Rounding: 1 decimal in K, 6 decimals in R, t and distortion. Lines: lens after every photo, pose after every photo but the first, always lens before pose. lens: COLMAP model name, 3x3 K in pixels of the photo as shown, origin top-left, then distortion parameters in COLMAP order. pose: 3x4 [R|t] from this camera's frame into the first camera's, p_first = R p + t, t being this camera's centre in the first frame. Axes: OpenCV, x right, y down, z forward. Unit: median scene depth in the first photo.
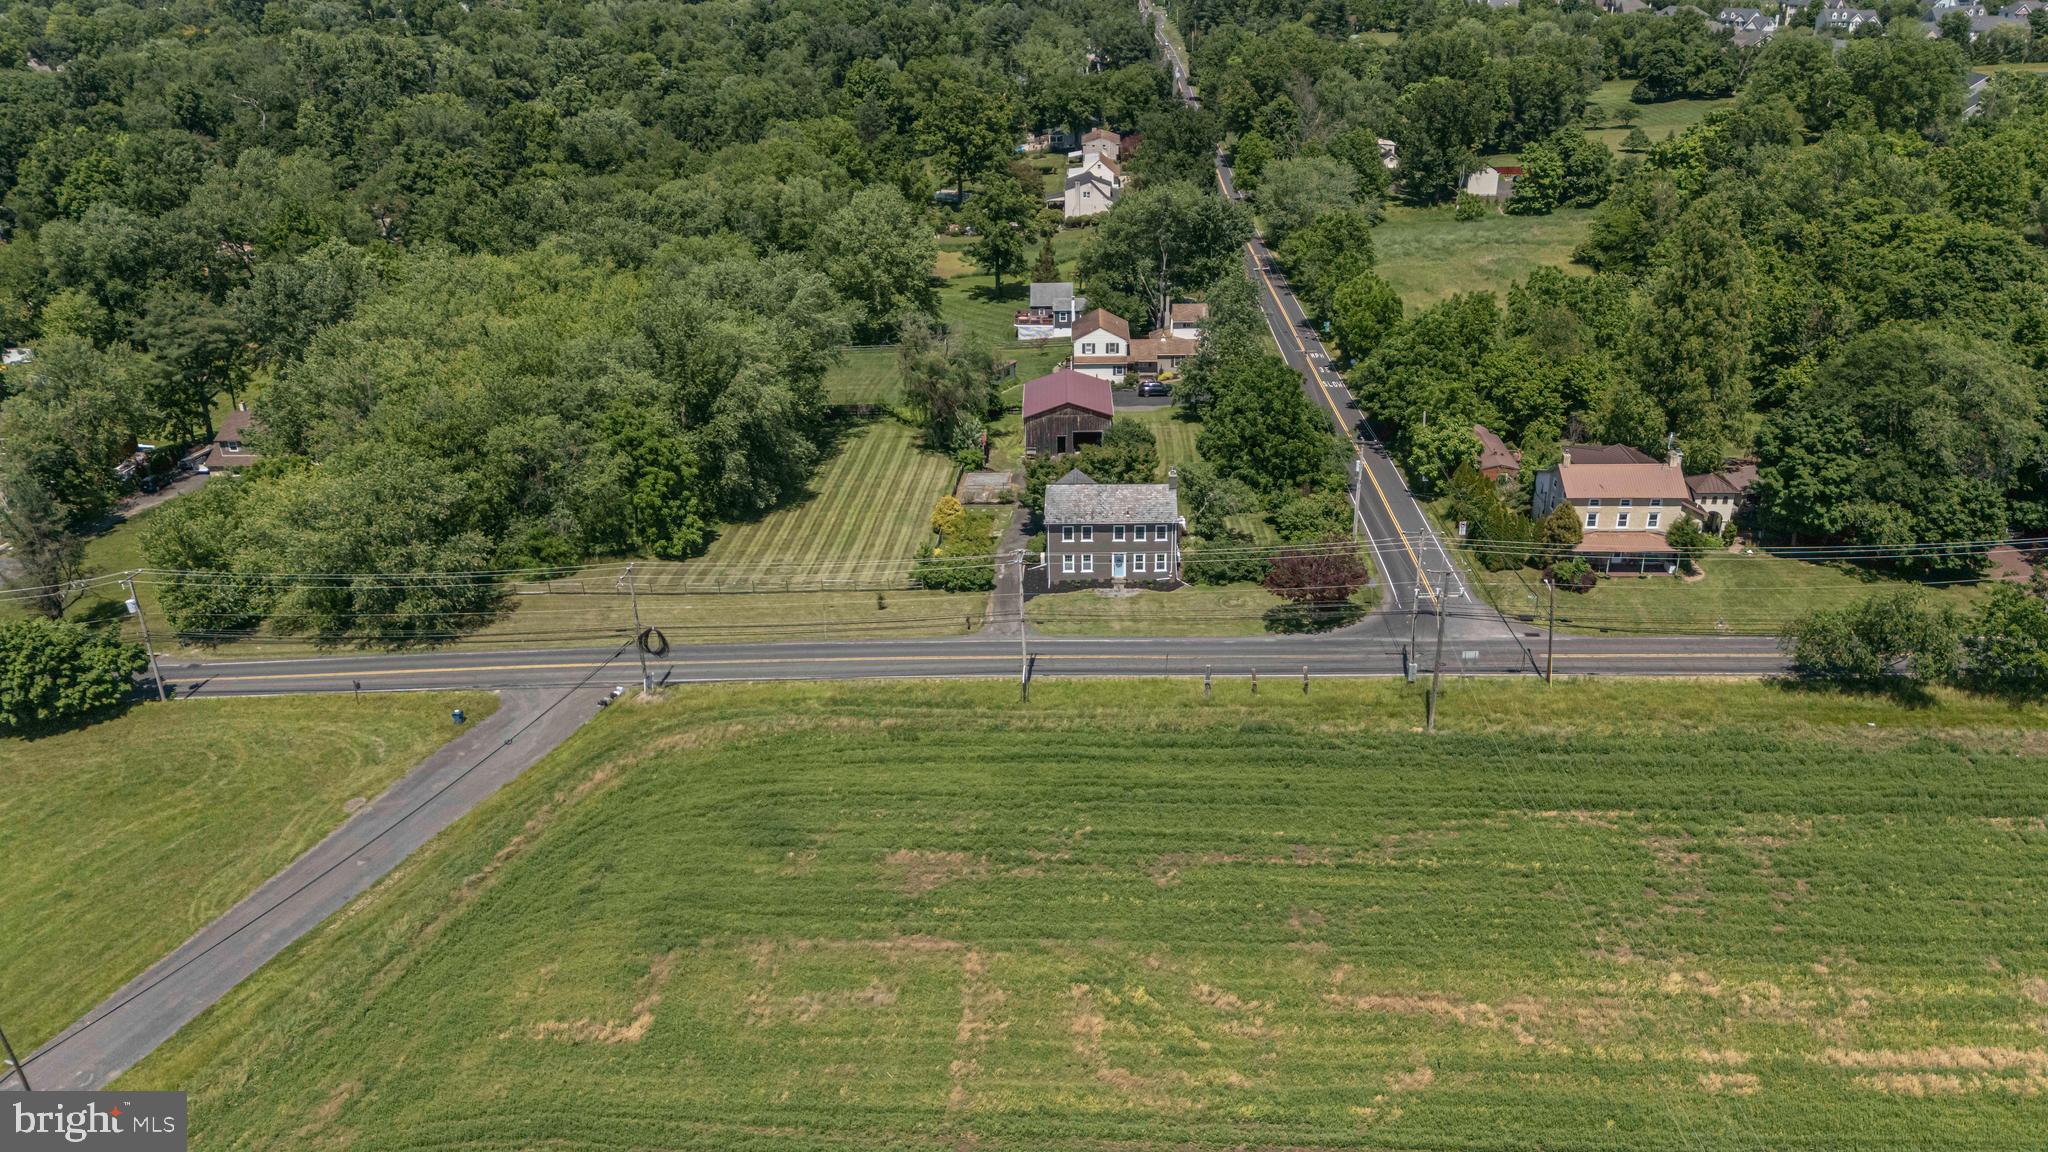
lens RADIAL K [[1498.5, 0, 1024.0], [0, 1498.5, 576.0], [0, 0, 1]] dist [0.095432, -0.108010]
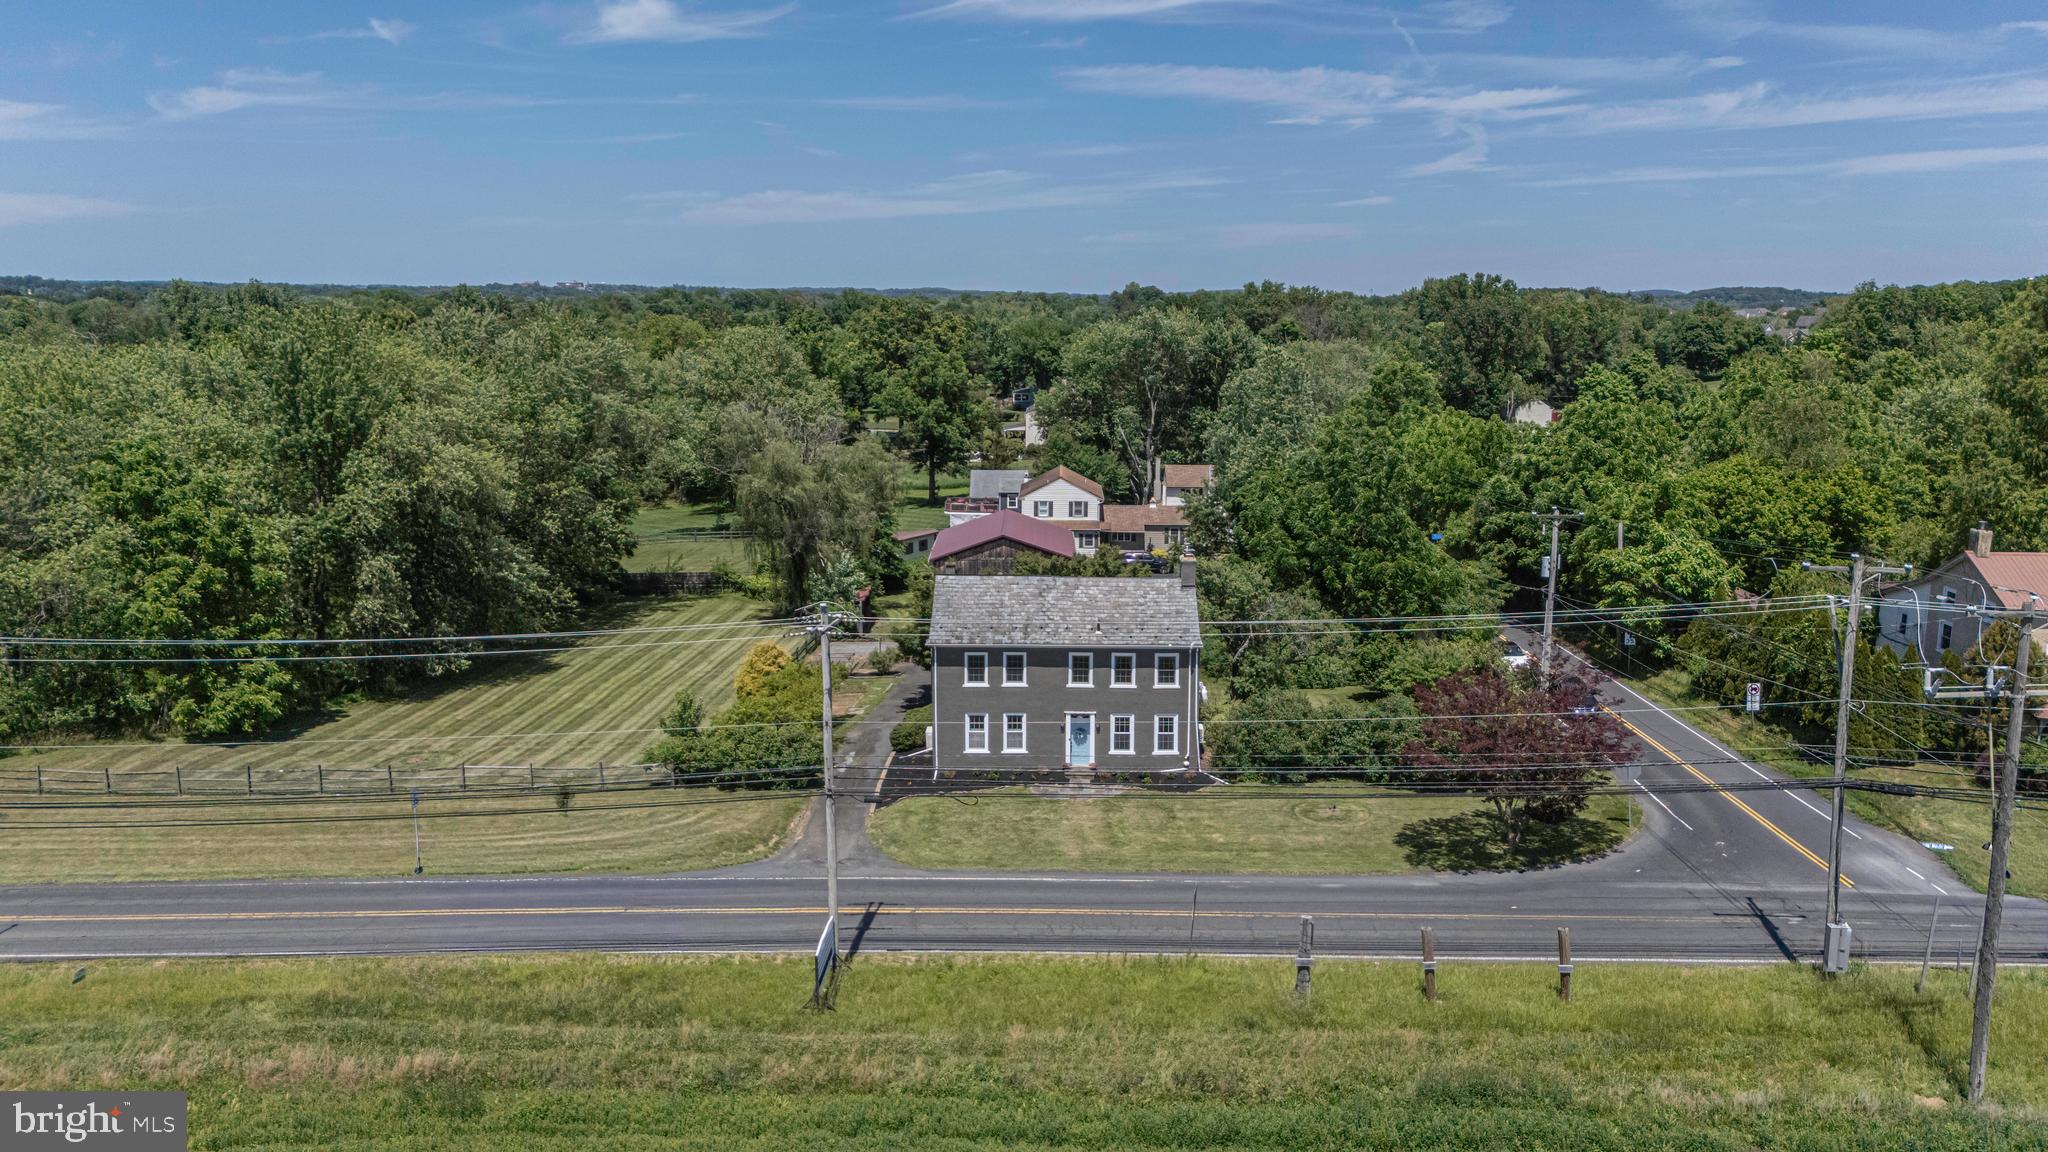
lens RADIAL K [[1501.1, 0, 1028.6], [0, 1501.1, 554.3], [0, 0, 1]] dist [0.125486, -0.206599]
pose [[0.999634, 0.021278, 0.016729, 0.033440], [-0.016318, 0.966883, -0.254699, 0.053251], [-0.021594, 0.254333, 0.966876, 0.460685]]
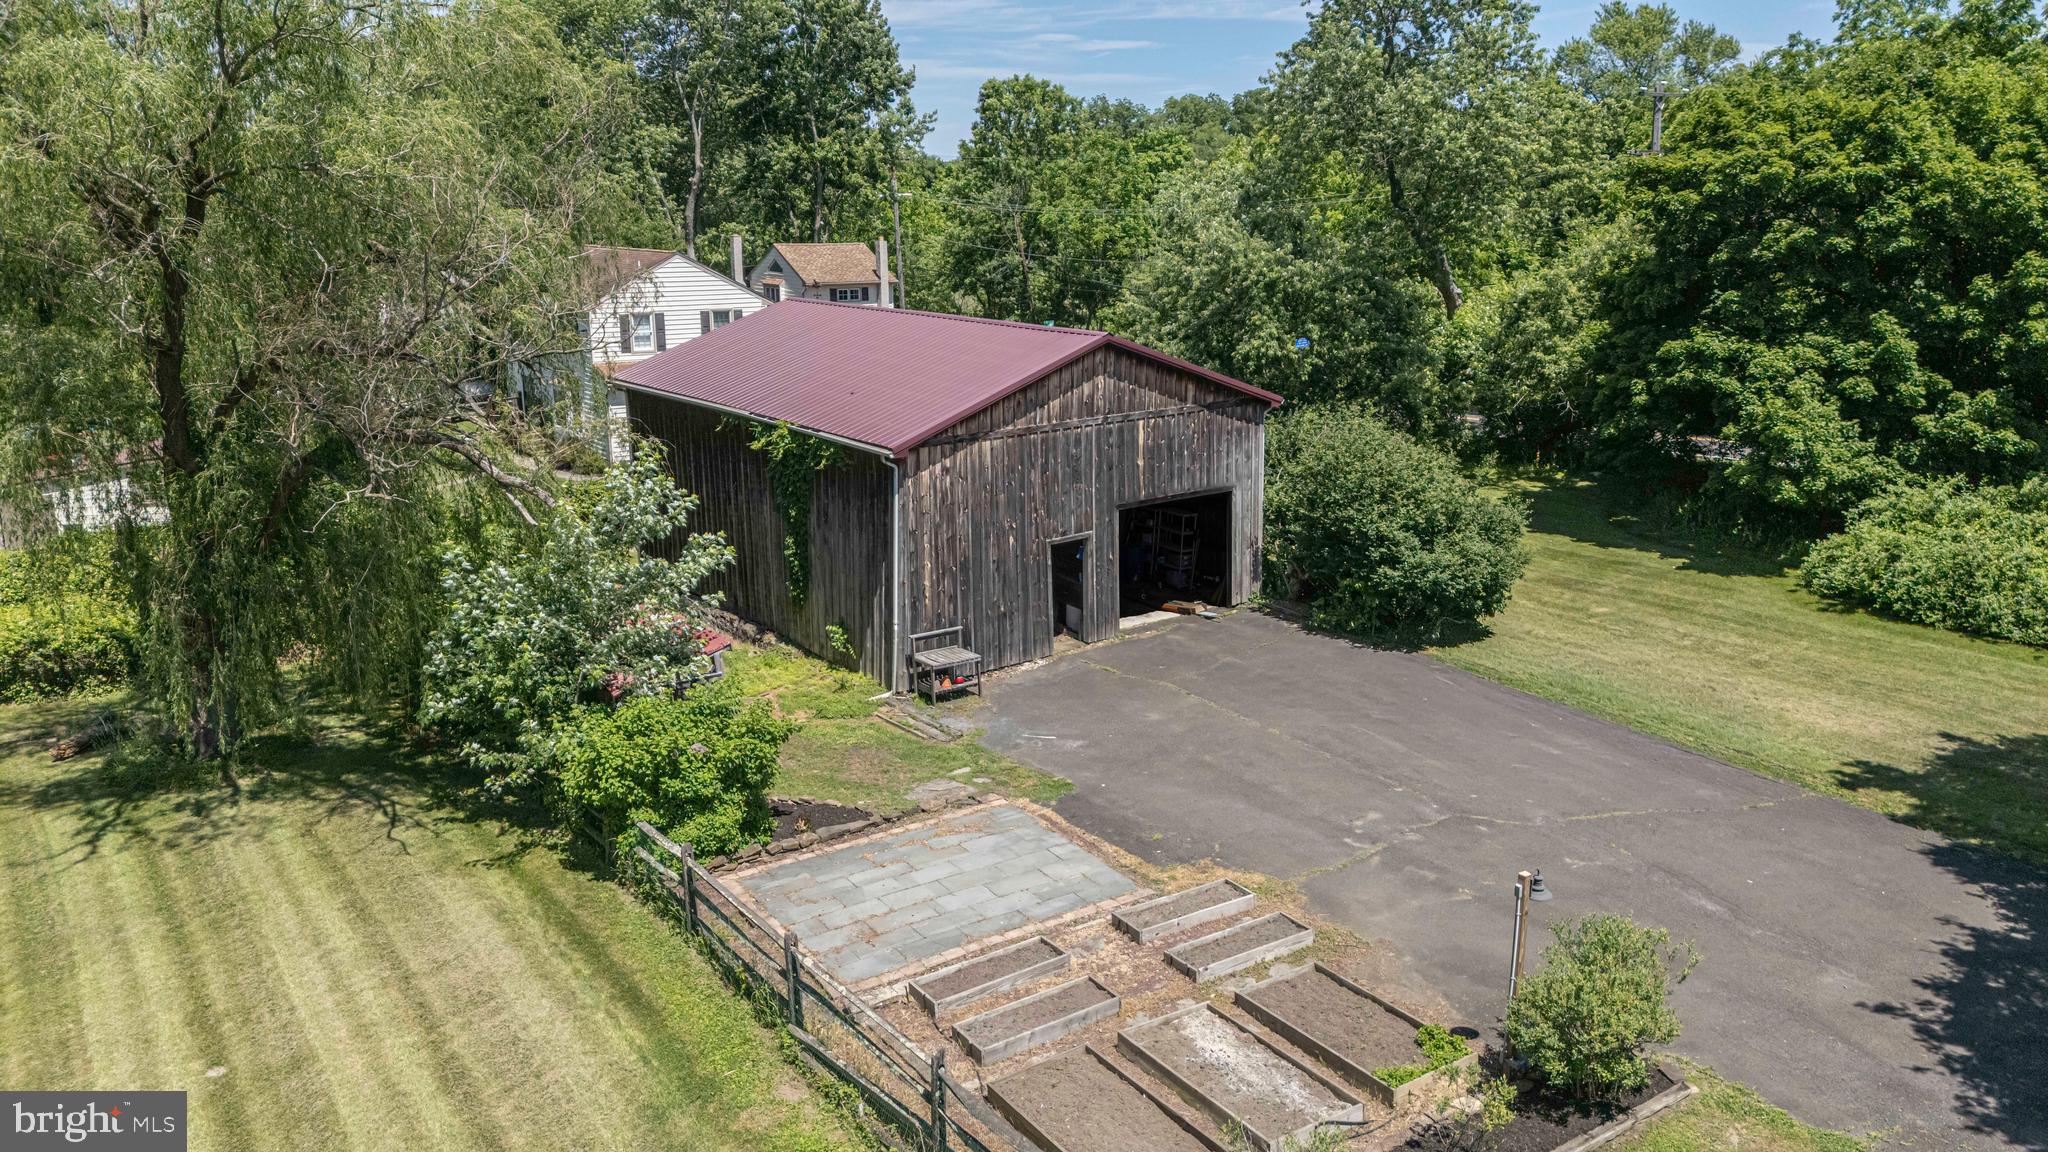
lens RADIAL K [[1498.5, 0, 1024.0], [0, 1498.5, 576.0], [0, 0, 1]] dist [0.095432, -0.108010]
pose [[0.788859, -0.132475, 0.600127, -0.097981], [0.239584, 0.965524, -0.101794, -0.082279], [-0.565952, 0.224082, 0.793401, 0.980901]]
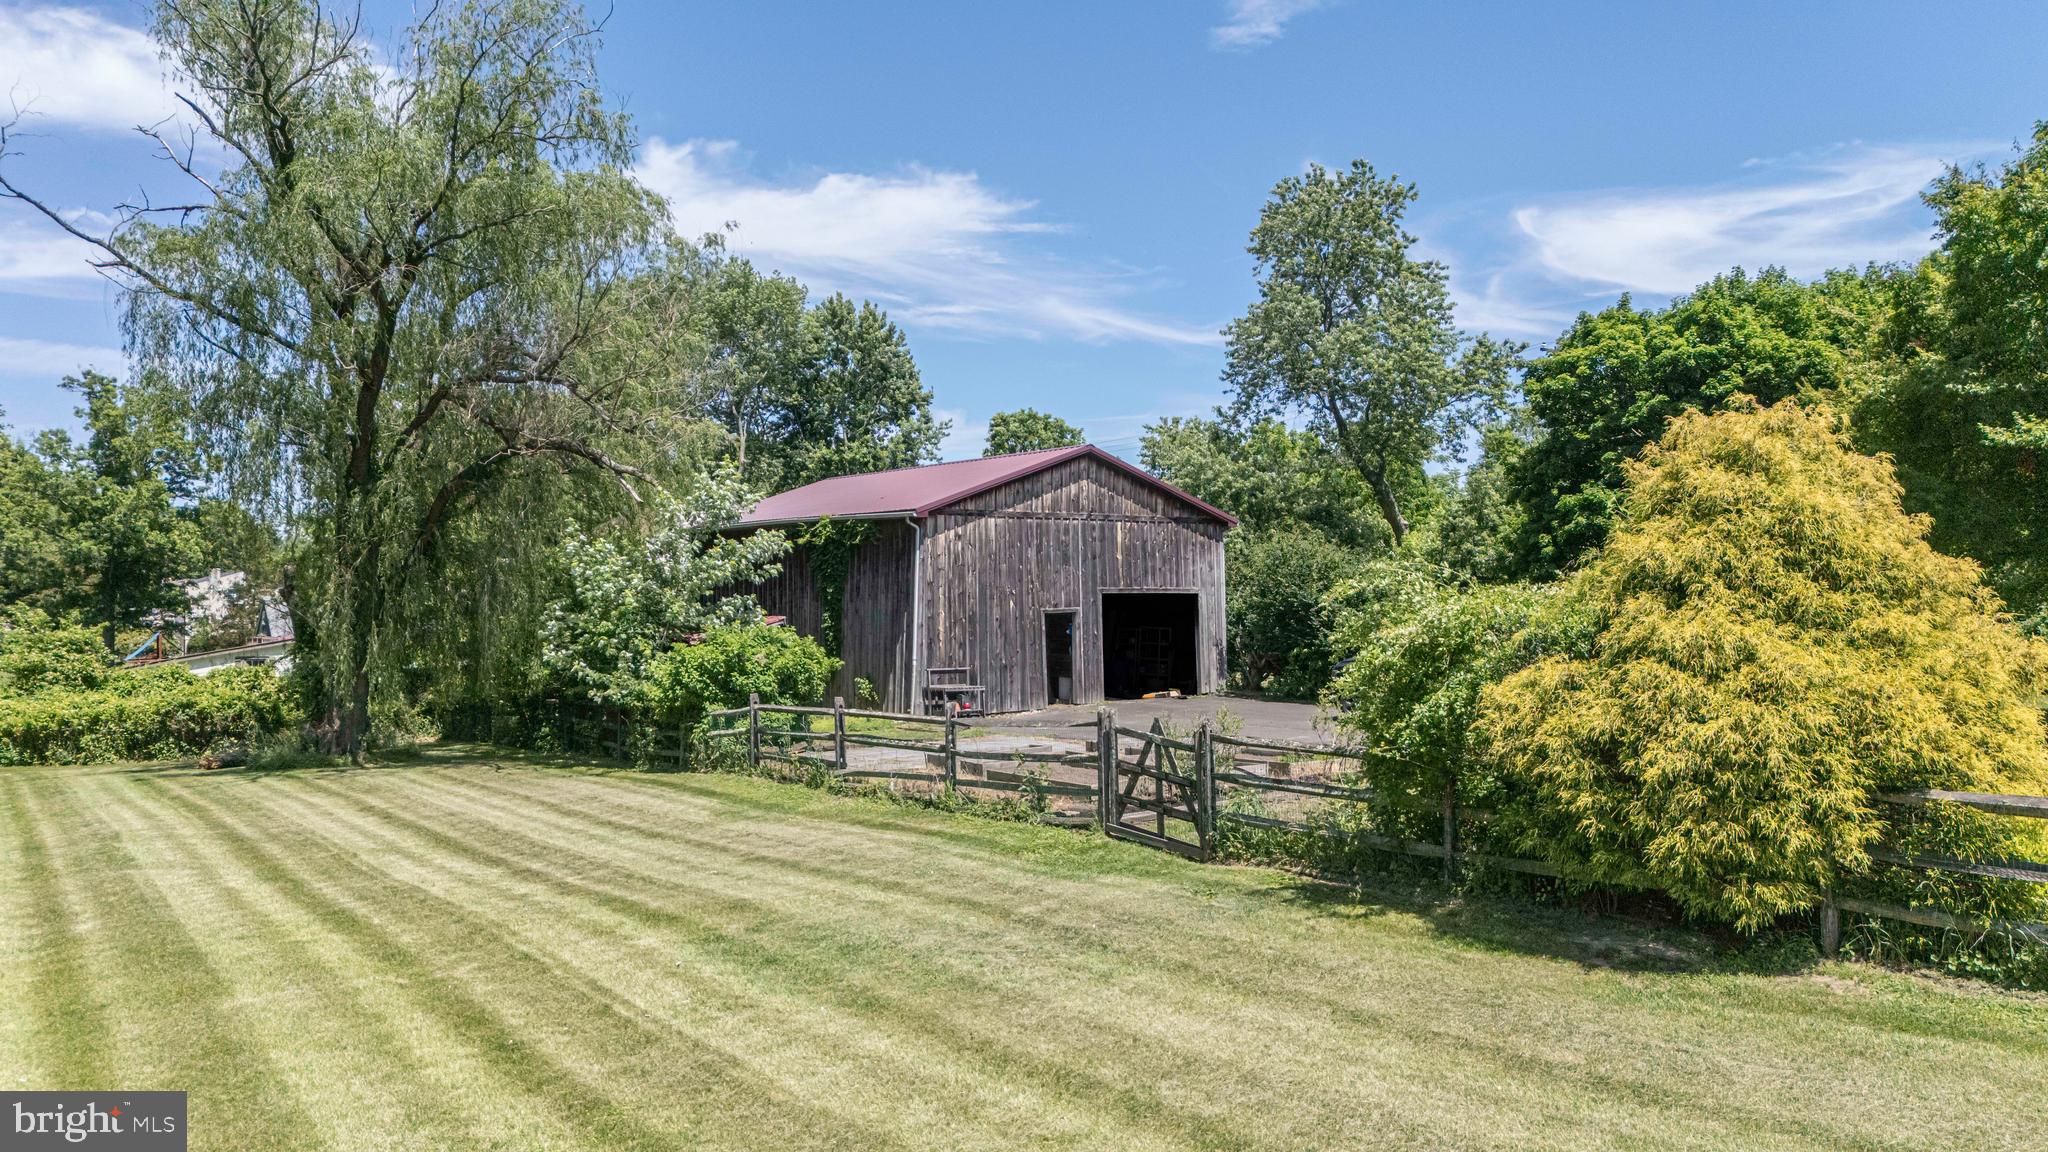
lens RADIAL K [[1498.5, 0, 1024.0], [0, 1498.5, 576.0], [0, 0, 1]] dist [0.095432, -0.108010]
pose [[0.792385, 0.029439, 0.609310, -0.123258], [0.237341, 0.905257, -0.352391, -0.027733], [-0.561956, 0.423844, 0.710325, 0.965822]]
